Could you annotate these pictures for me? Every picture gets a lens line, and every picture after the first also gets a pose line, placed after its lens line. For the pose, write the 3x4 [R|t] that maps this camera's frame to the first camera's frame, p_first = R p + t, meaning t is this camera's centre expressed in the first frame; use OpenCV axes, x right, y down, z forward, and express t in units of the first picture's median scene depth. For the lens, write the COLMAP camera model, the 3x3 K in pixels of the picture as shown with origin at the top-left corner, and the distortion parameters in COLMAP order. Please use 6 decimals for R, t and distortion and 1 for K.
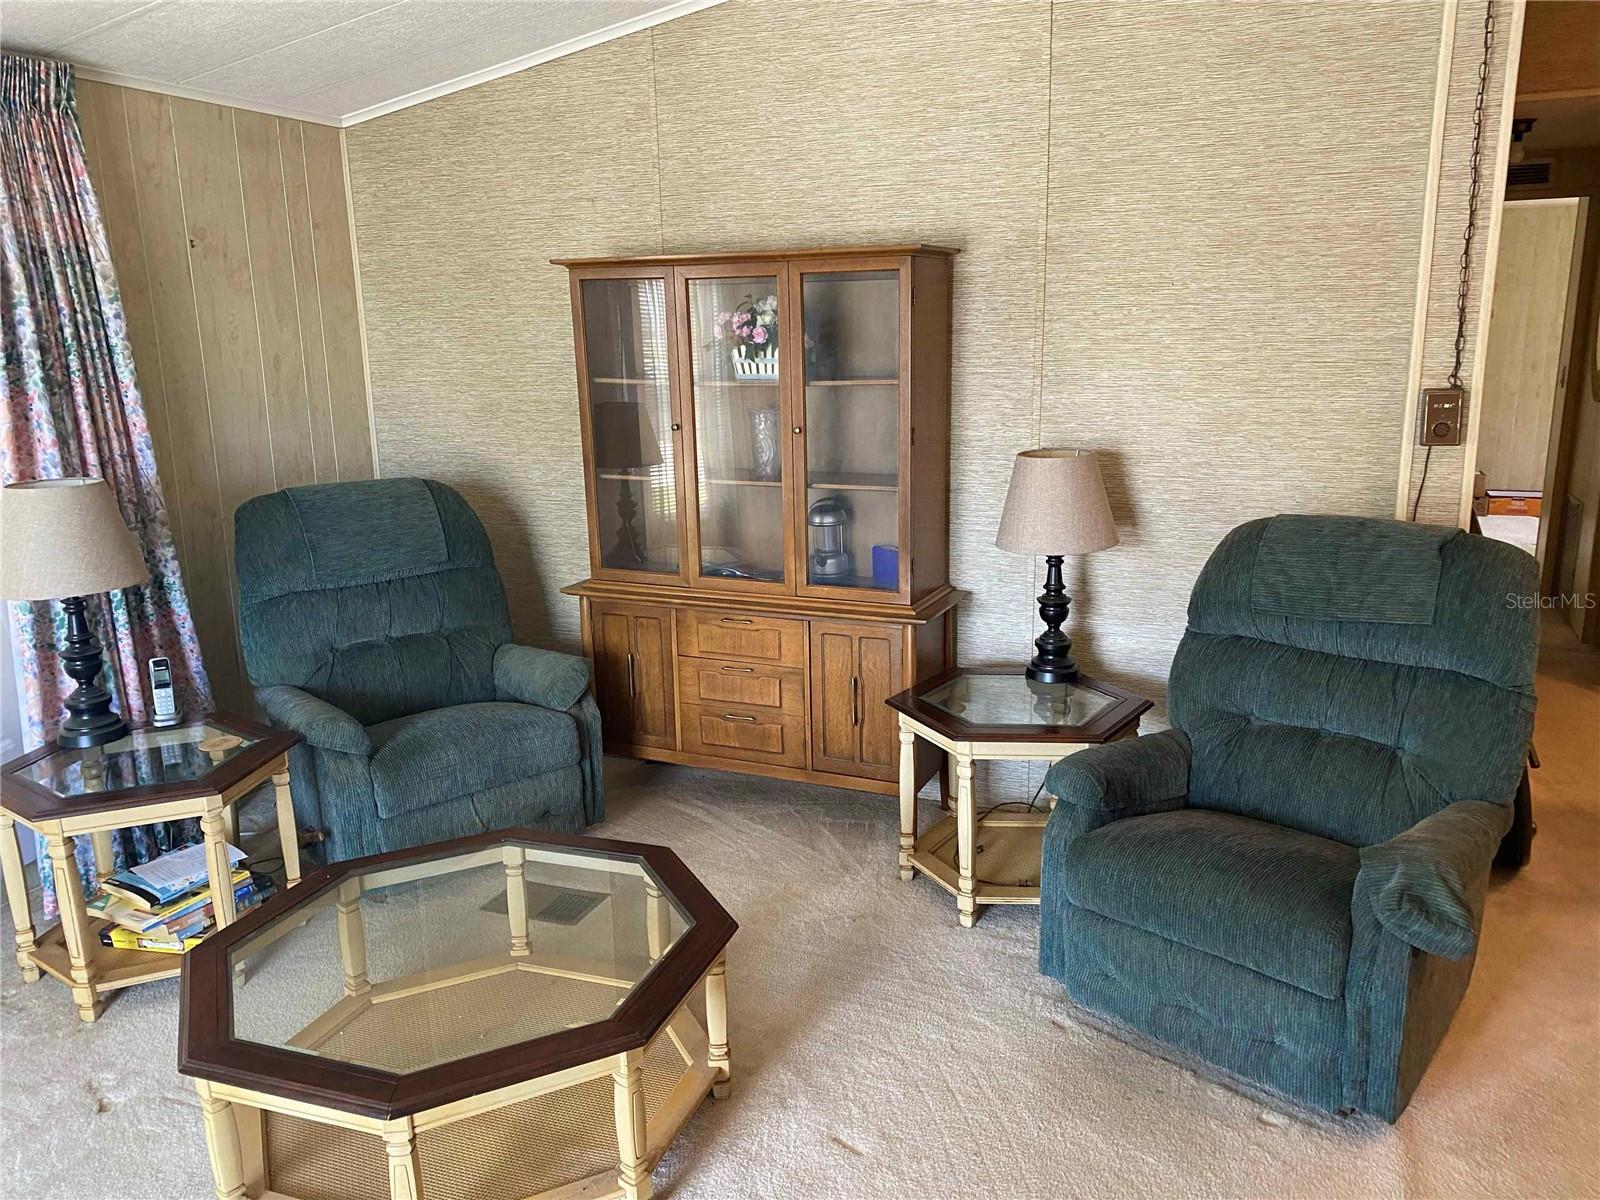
lens RADIAL K [[1211.1, 0, 800.0], [0, 1211.1, 600.0], [0, 0, 1]] dist [0.003643, 0.002600]
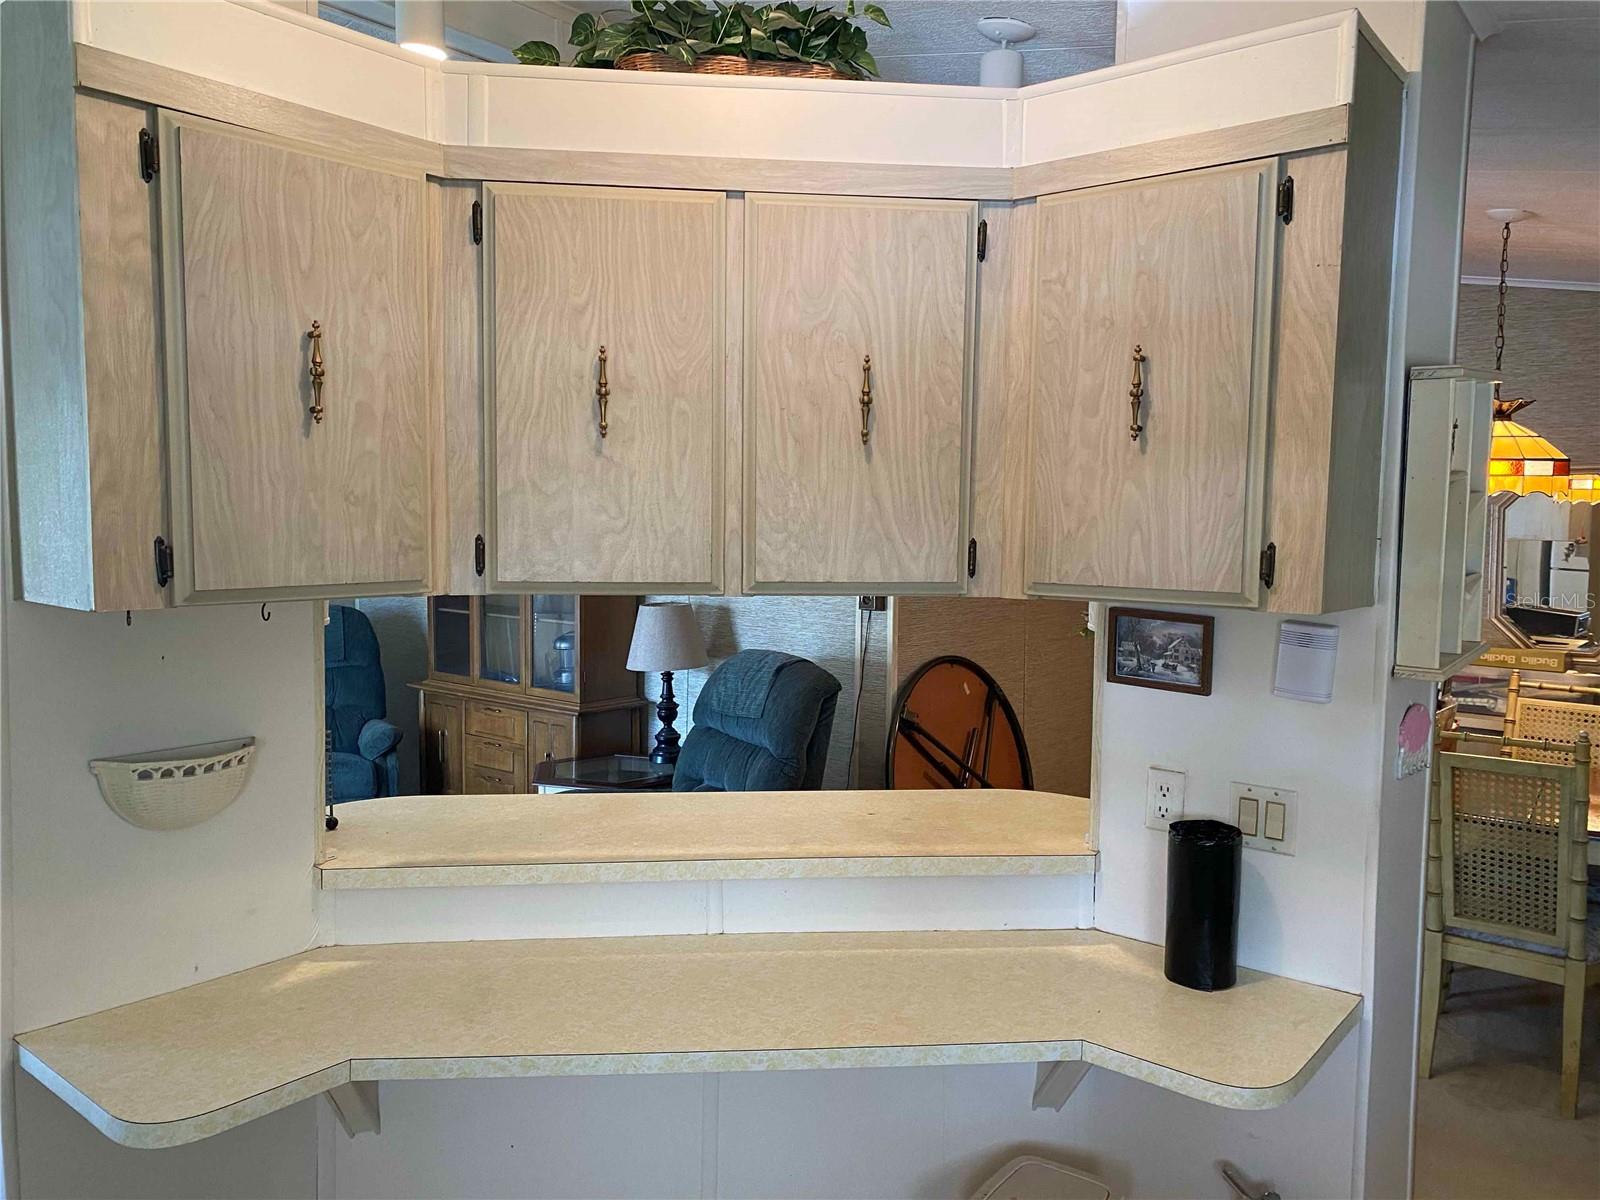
lens RADIAL K [[1211.1, 0, 800.0], [0, 1211.1, 600.0], [0, 0, 1]] dist [0.003643, 0.002600]
pose [[0.973342, 0.053395, -0.223056, 0.639242], [-0.085732, 0.986728, -0.137906, 0.057332], [0.212732, 0.153353, 0.965002, -0.355875]]
